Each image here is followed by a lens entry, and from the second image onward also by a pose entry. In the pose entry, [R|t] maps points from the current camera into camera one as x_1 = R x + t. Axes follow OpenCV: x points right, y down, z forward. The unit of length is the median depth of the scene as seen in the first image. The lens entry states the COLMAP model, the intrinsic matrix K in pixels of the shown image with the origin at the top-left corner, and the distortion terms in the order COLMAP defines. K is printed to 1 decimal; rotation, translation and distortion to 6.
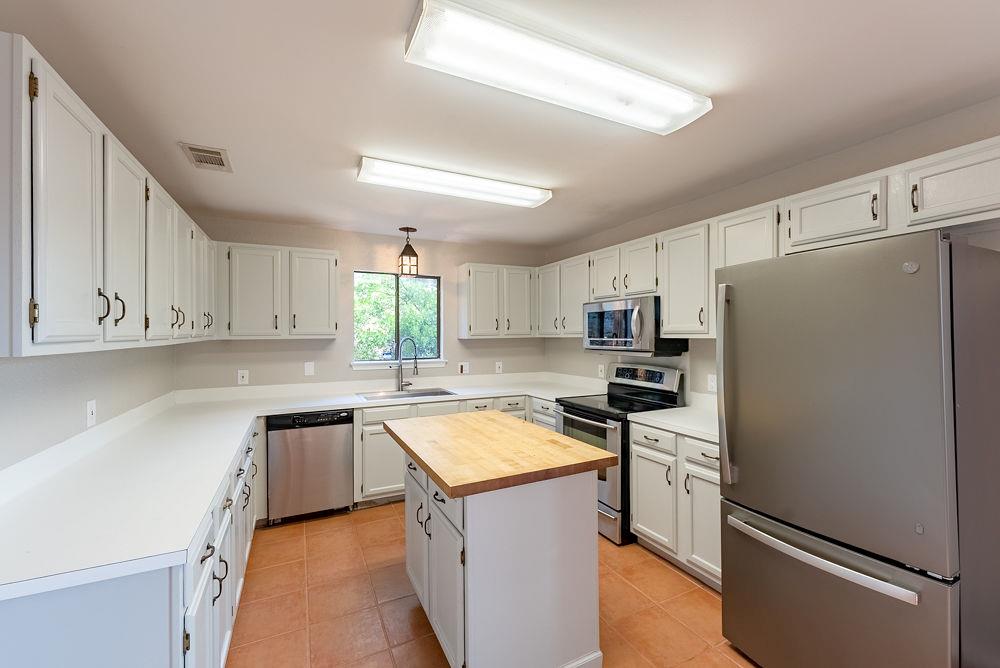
lens RADIAL K [[404.4, 0, 492.8], [0, 404.4, 335.8], [0, 0, 1]] dist [-0.006702, 0.000015]
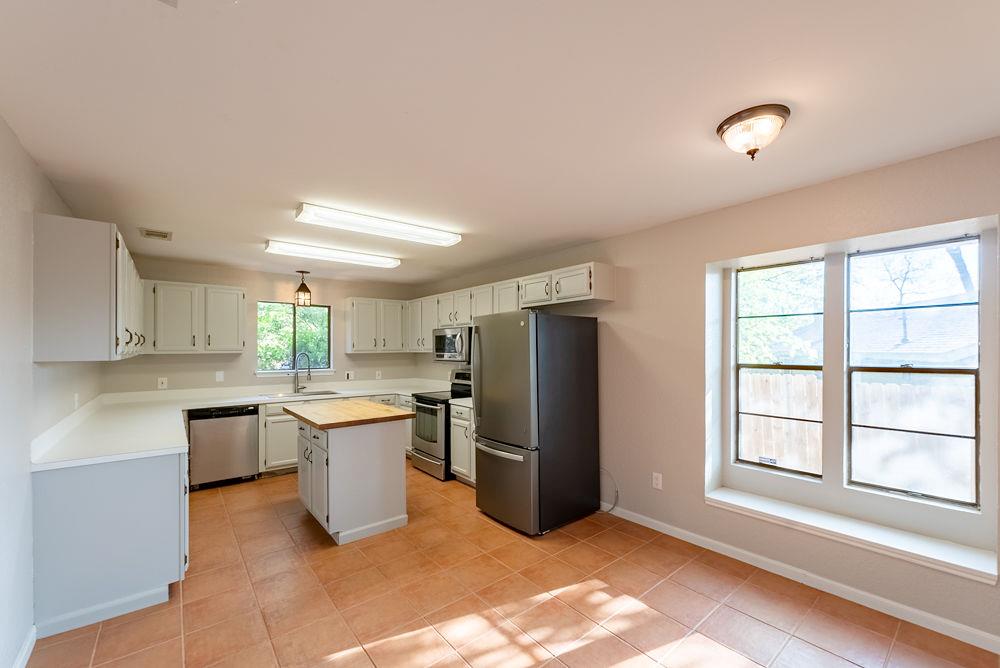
lens RADIAL K [[409.5, 0, 513.1], [0, 409.5, 349.5], [0, 0, 1]] dist [-0.010404, -0.000027]
pose [[0.968283, 0.001890, 0.249851, 0.146040], [-0.001161, 0.999995, -0.003063, -0.002460], [-0.249855, 0.002675, 0.968280, -0.557367]]
